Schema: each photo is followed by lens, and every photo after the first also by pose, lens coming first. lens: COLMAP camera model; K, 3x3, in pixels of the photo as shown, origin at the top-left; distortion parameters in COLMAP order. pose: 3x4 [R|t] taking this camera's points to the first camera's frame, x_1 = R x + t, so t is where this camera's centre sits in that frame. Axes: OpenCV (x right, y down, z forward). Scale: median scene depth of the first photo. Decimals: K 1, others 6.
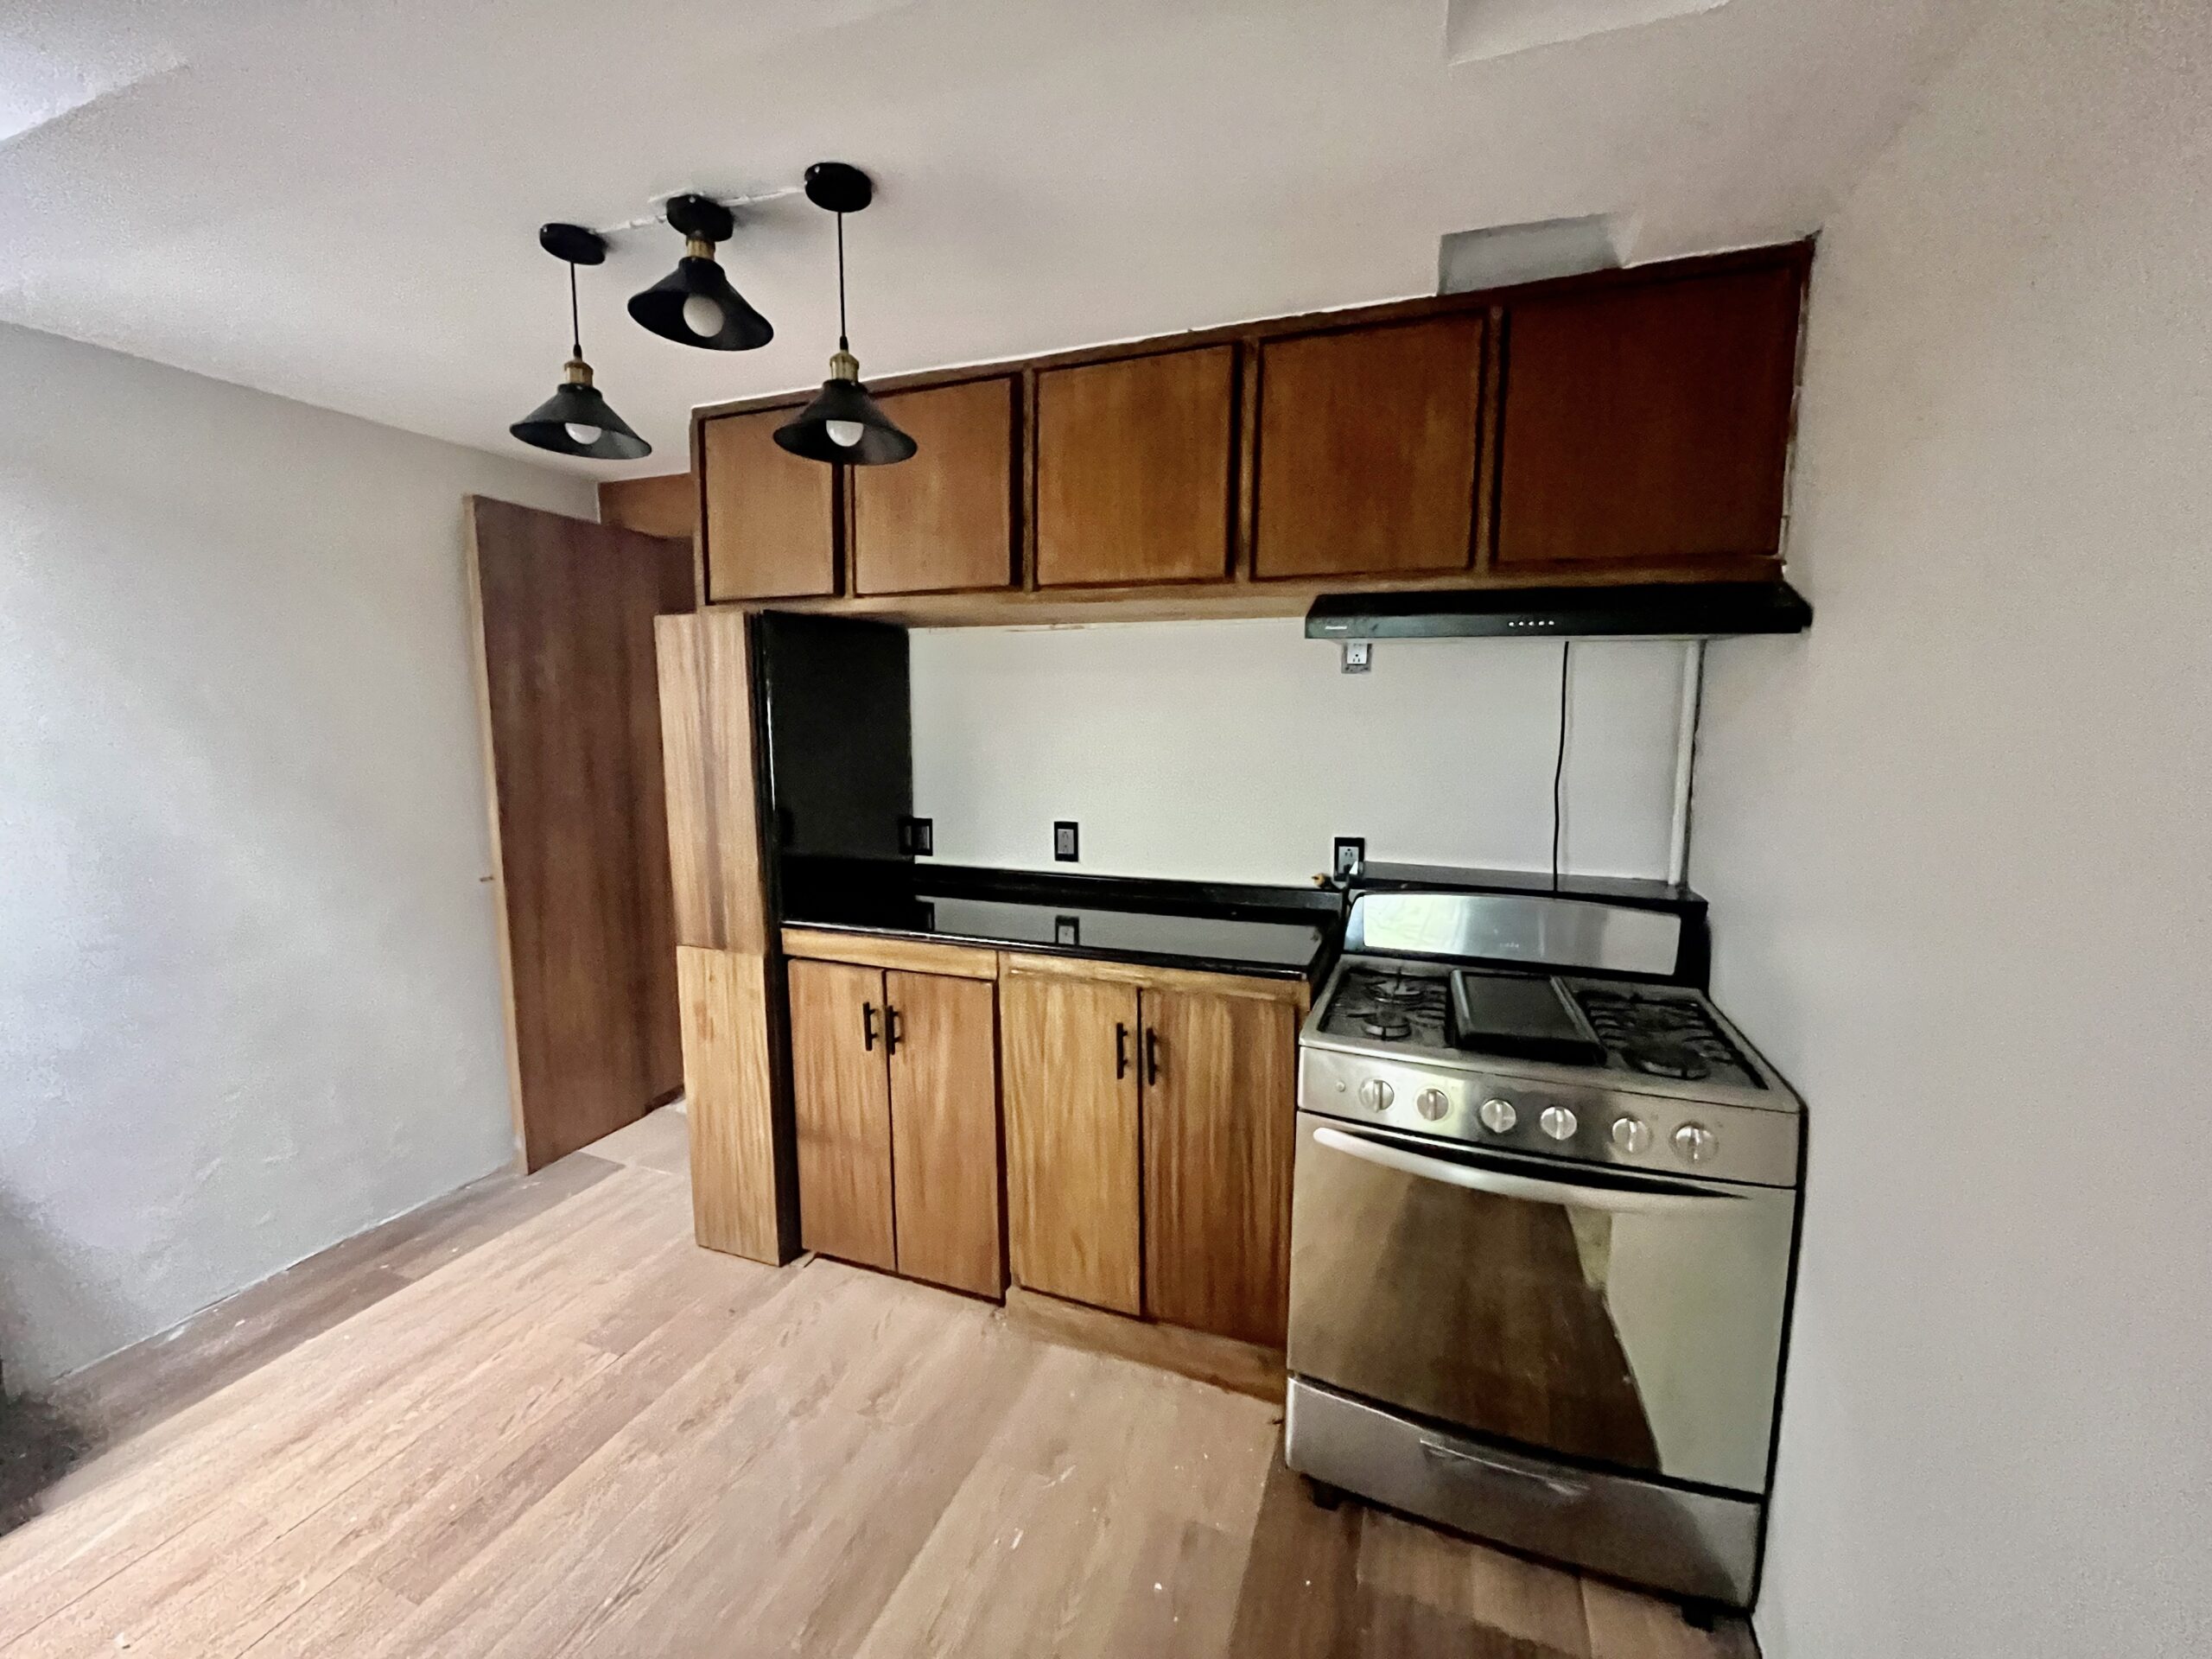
lens RADIAL K [[894.6, 0, 1101.8], [0, 894.6, 828.6], [0, 0, 1]] dist [-0.002762, 0.000481]
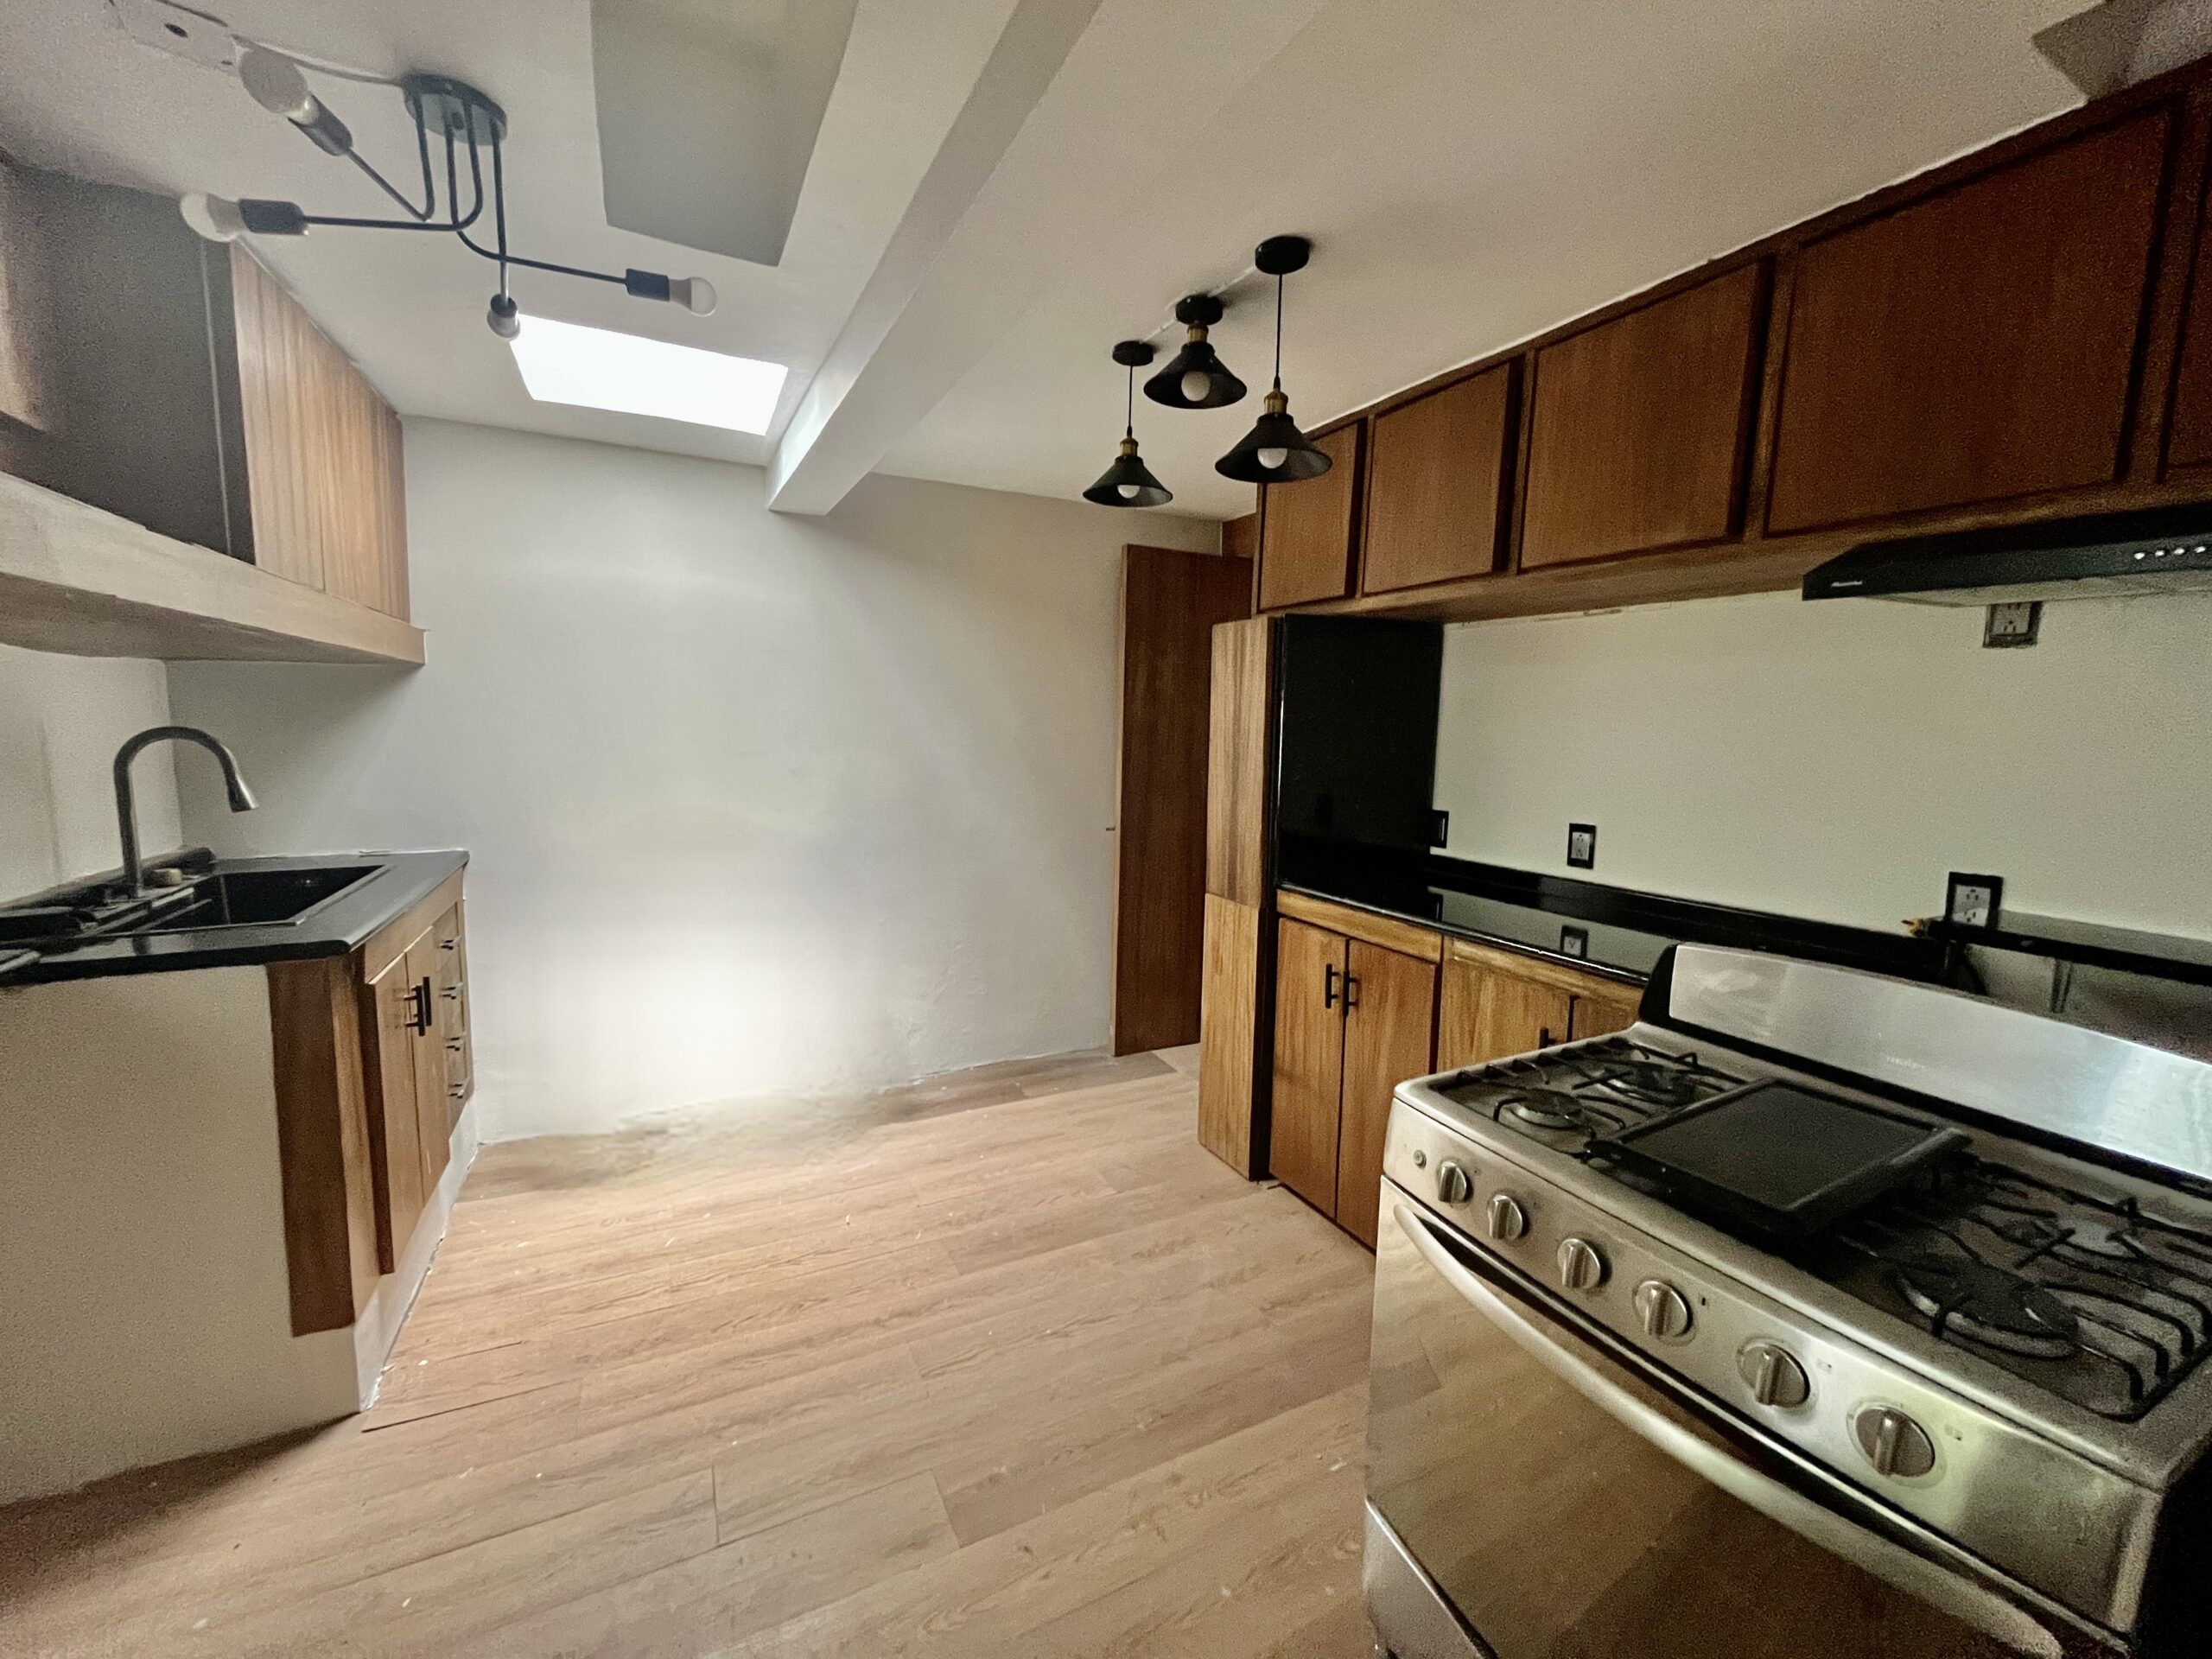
lens RADIAL K [[894.6, 0, 1101.8], [0, 894.6, 828.6], [0, 0, 1]] dist [-0.002762, 0.000481]
pose [[0.739458, 0.093337, -0.666700, 0.247586], [-0.104245, 0.994272, 0.023576, 0.031945], [0.665082, 0.052067, 0.744953, -0.015378]]
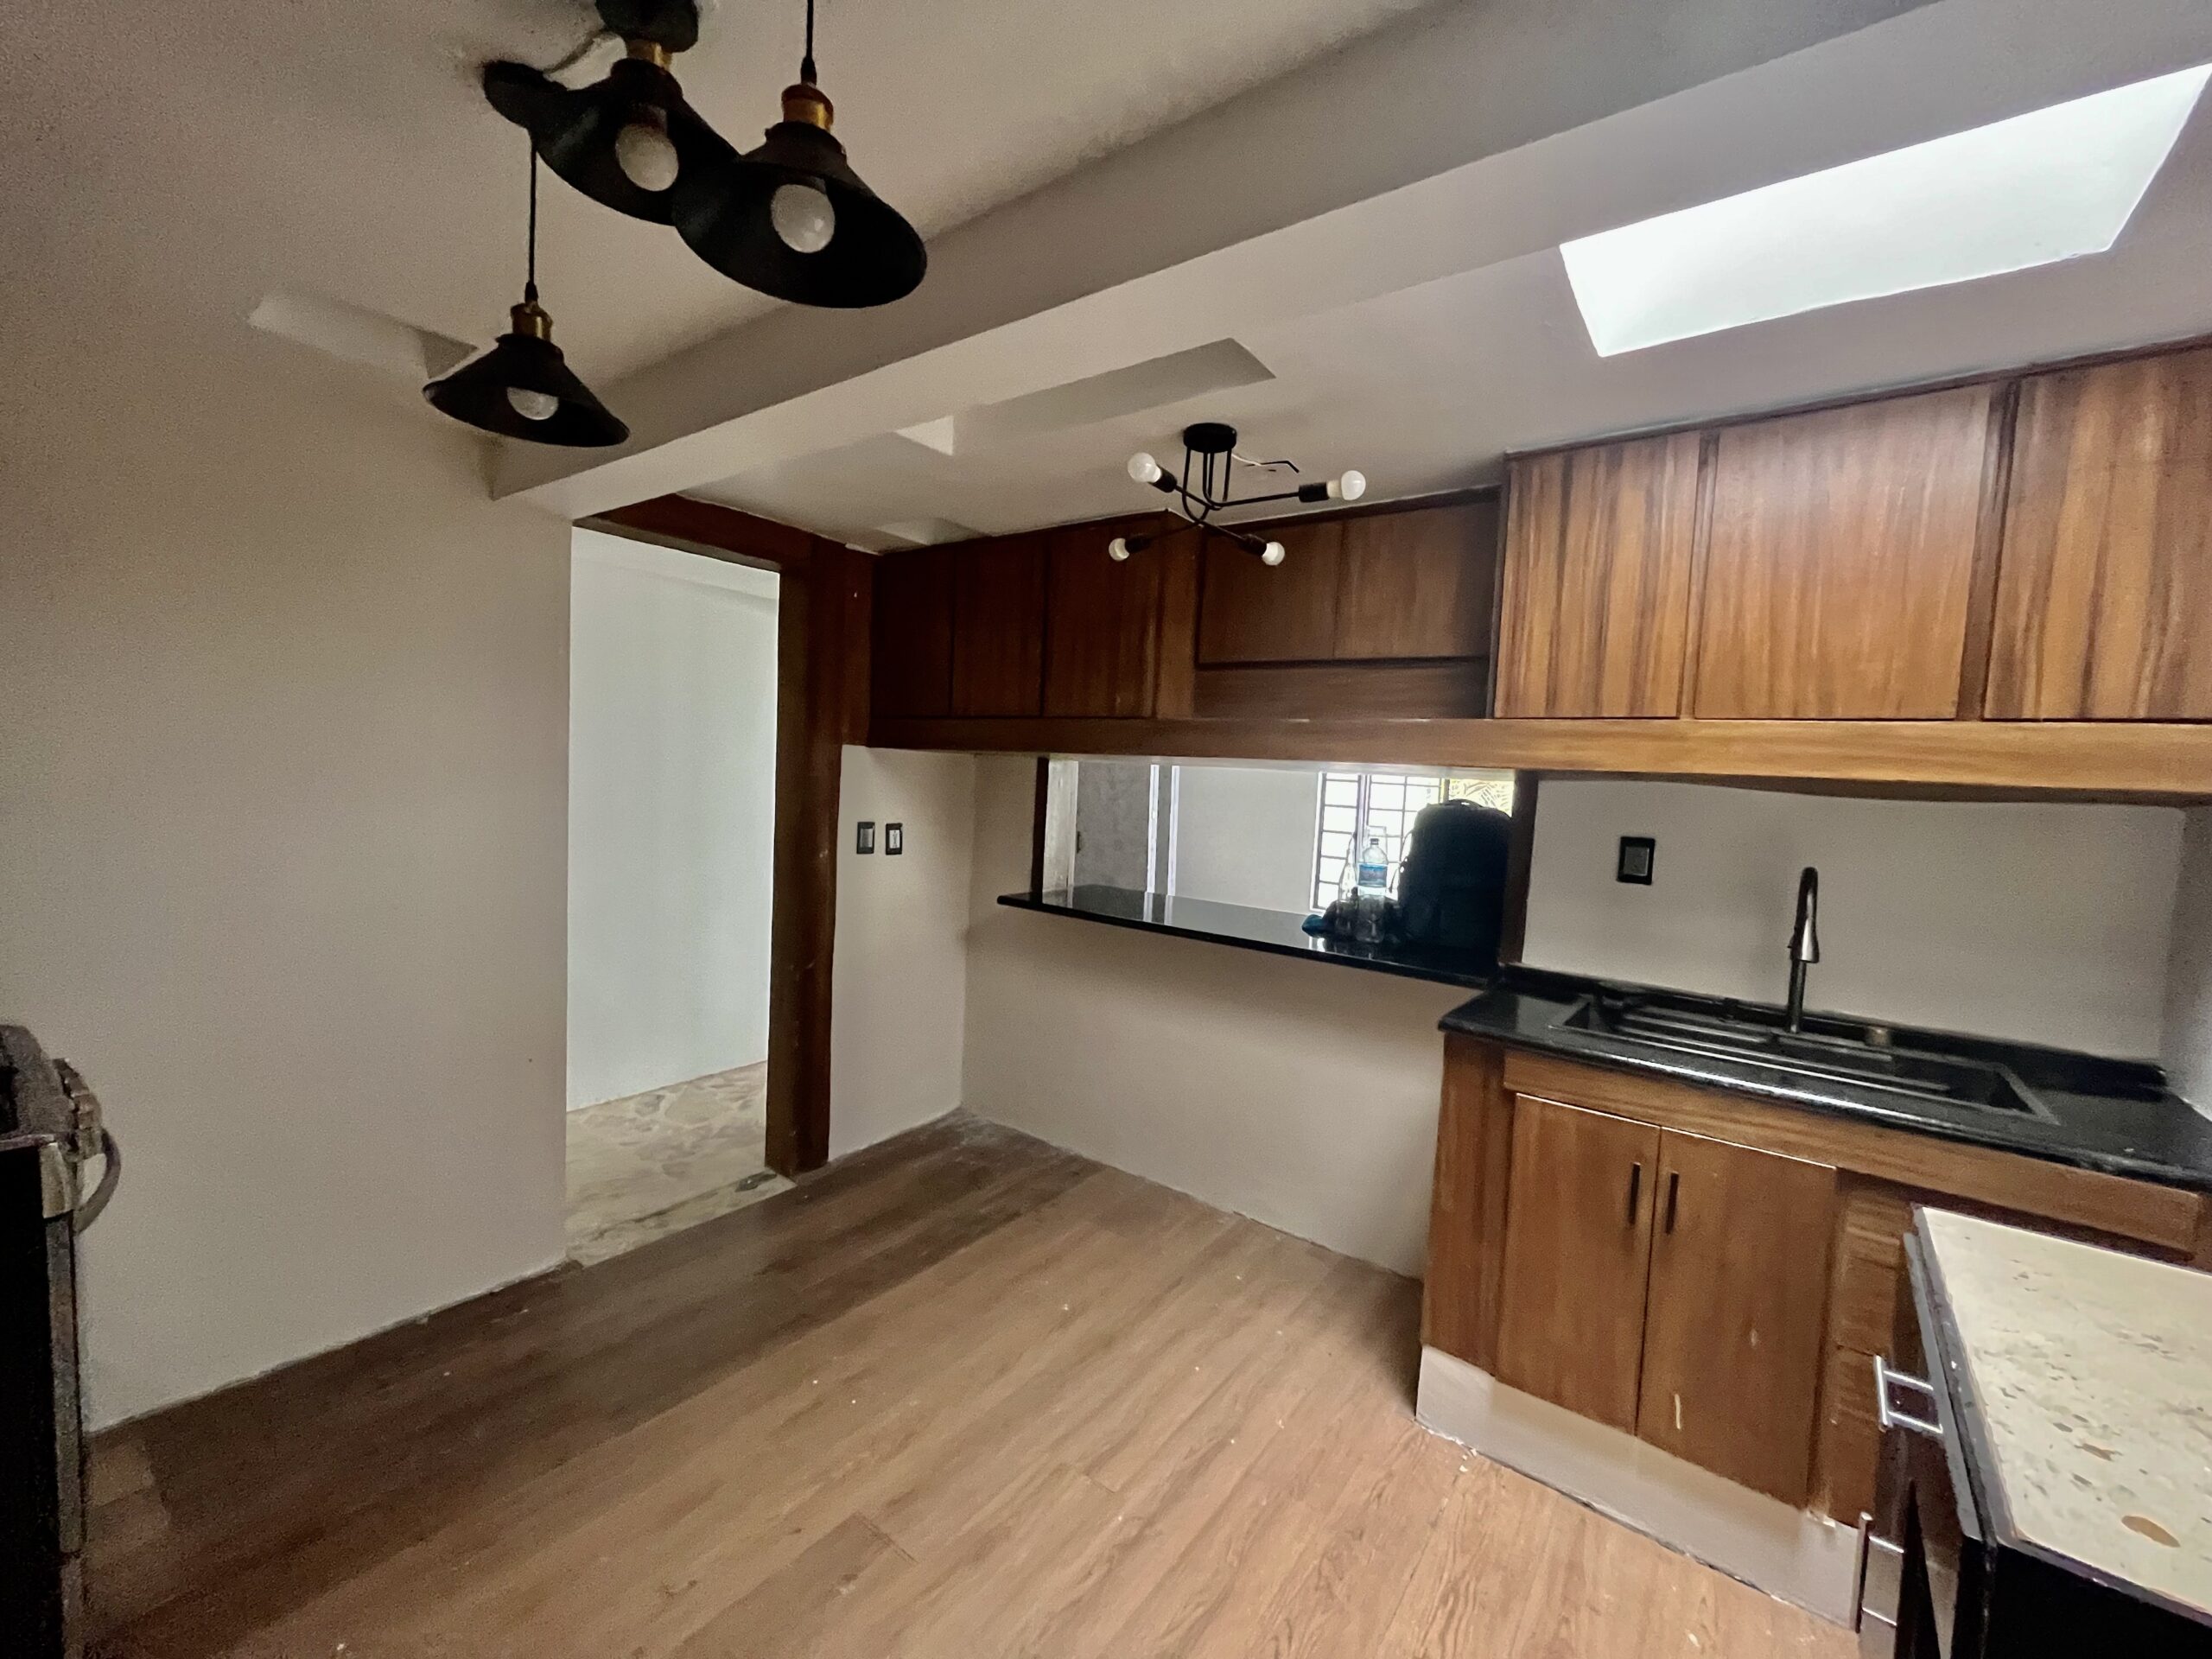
lens RADIAL K [[894.6, 0, 1101.8], [0, 894.6, 828.6], [0, 0, 1]] dist [-0.002762, 0.000481]
pose [[-0.958304, -0.066762, 0.277843, -0.644453], [-0.014869, 0.982657, 0.184834, -0.142527], [-0.285364, 0.172996, -0.942677, 1.056834]]
